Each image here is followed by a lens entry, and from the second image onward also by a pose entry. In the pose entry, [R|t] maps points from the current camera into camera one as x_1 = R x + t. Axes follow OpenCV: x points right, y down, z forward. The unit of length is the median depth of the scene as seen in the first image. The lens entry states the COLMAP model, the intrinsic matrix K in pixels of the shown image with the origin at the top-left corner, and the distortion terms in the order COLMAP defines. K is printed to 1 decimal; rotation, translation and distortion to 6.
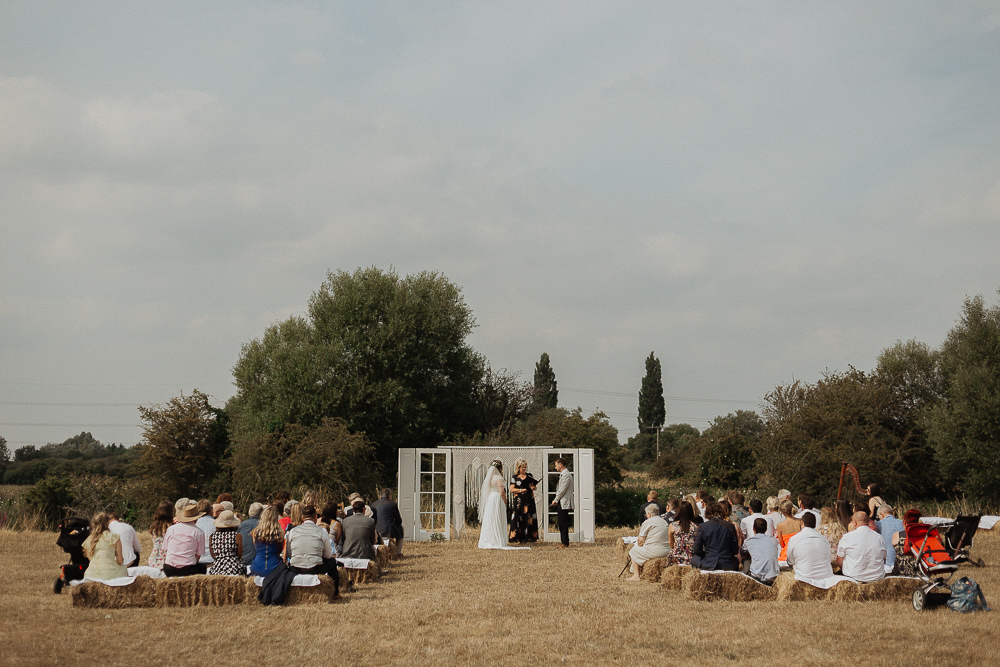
lens RADIAL K [[1469.9, 0, 500.0], [0, 1469.9, 333.5], [0, 0, 1]] dist [-0.169843, -0.012694]
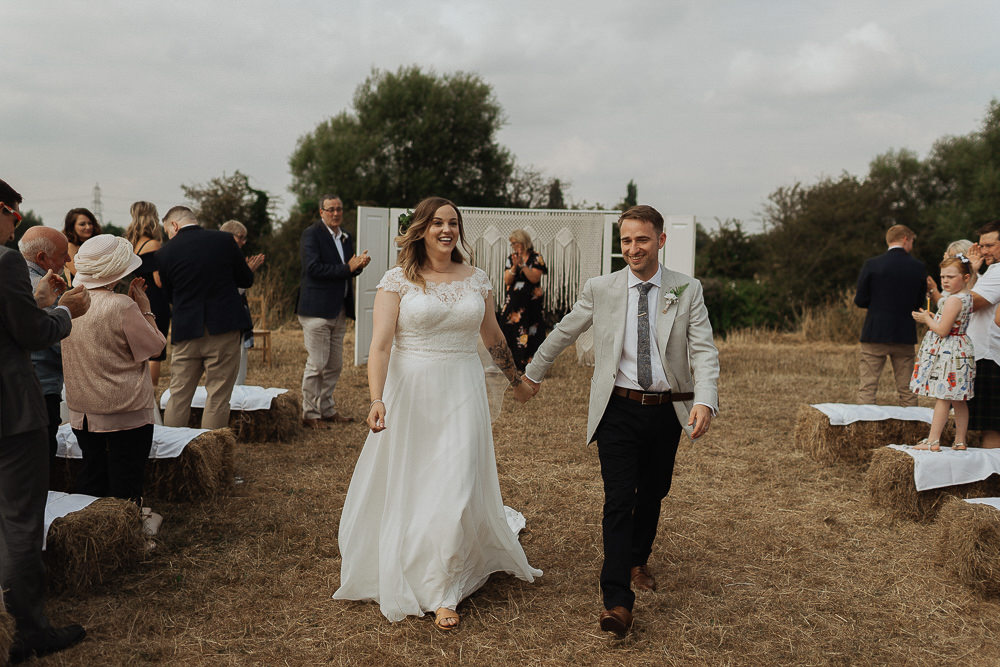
lens RADIAL K [[1008.0, 0, 500.0], [0, 1008.0, 333.5], [0, 0, 1]] dist [0.203211, 0.001372]
pose [[0.999330, 0.029930, -0.021071, -0.000743], [-0.026006, 0.985665, 0.166696, 0.022638], [0.025759, -0.166036, 0.985783, 0.226256]]
